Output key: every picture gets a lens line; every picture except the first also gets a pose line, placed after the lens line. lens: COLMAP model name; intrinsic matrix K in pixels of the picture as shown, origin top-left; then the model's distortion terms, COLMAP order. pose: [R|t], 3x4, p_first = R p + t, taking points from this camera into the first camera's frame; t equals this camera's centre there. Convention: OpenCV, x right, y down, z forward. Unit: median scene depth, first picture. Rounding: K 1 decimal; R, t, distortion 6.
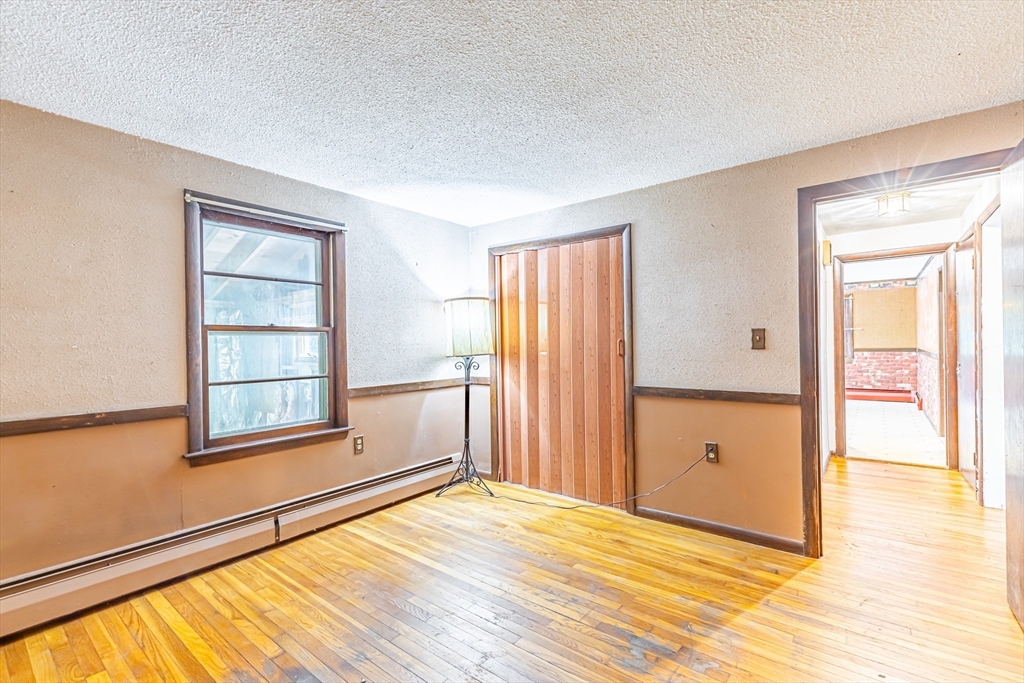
lens RADIAL K [[455.6, 0, 514.5], [0, 455.6, 343.4], [0, 0, 1]] dist [0.010495, -0.003930]
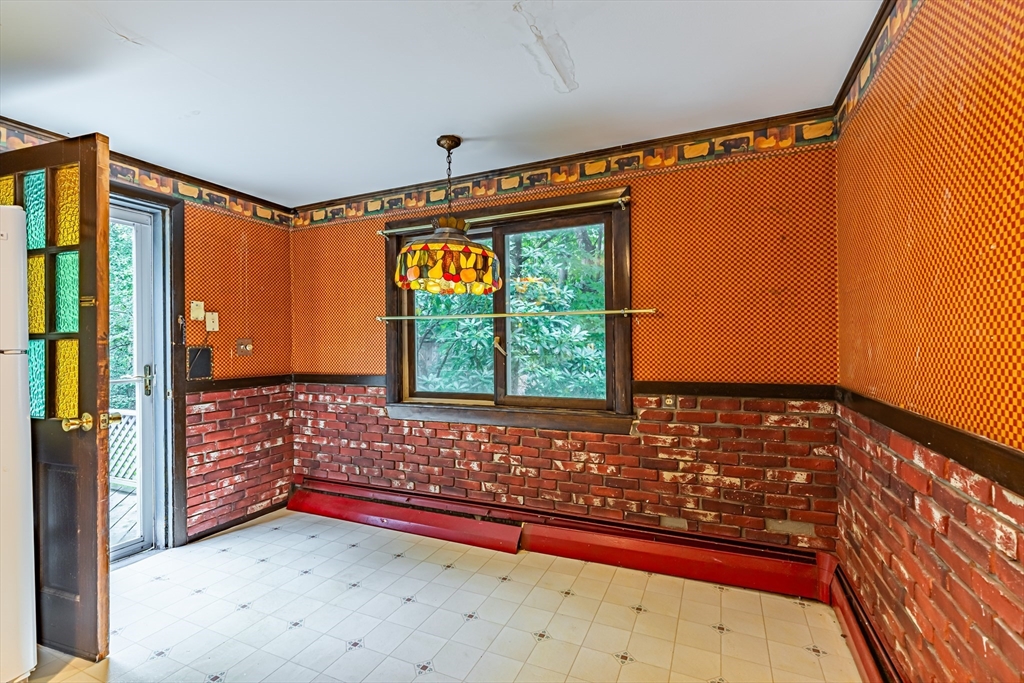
lens RADIAL K [[455.6, 0, 514.5], [0, 455.6, 343.4], [0, 0, 1]] dist [0.010495, -0.003930]
pose [[0.969909, 0.004943, 0.243419, 0.506489], [-0.003580, 0.999975, -0.006042, -0.008614], [-0.243442, 0.004989, 0.969903, 0.627592]]
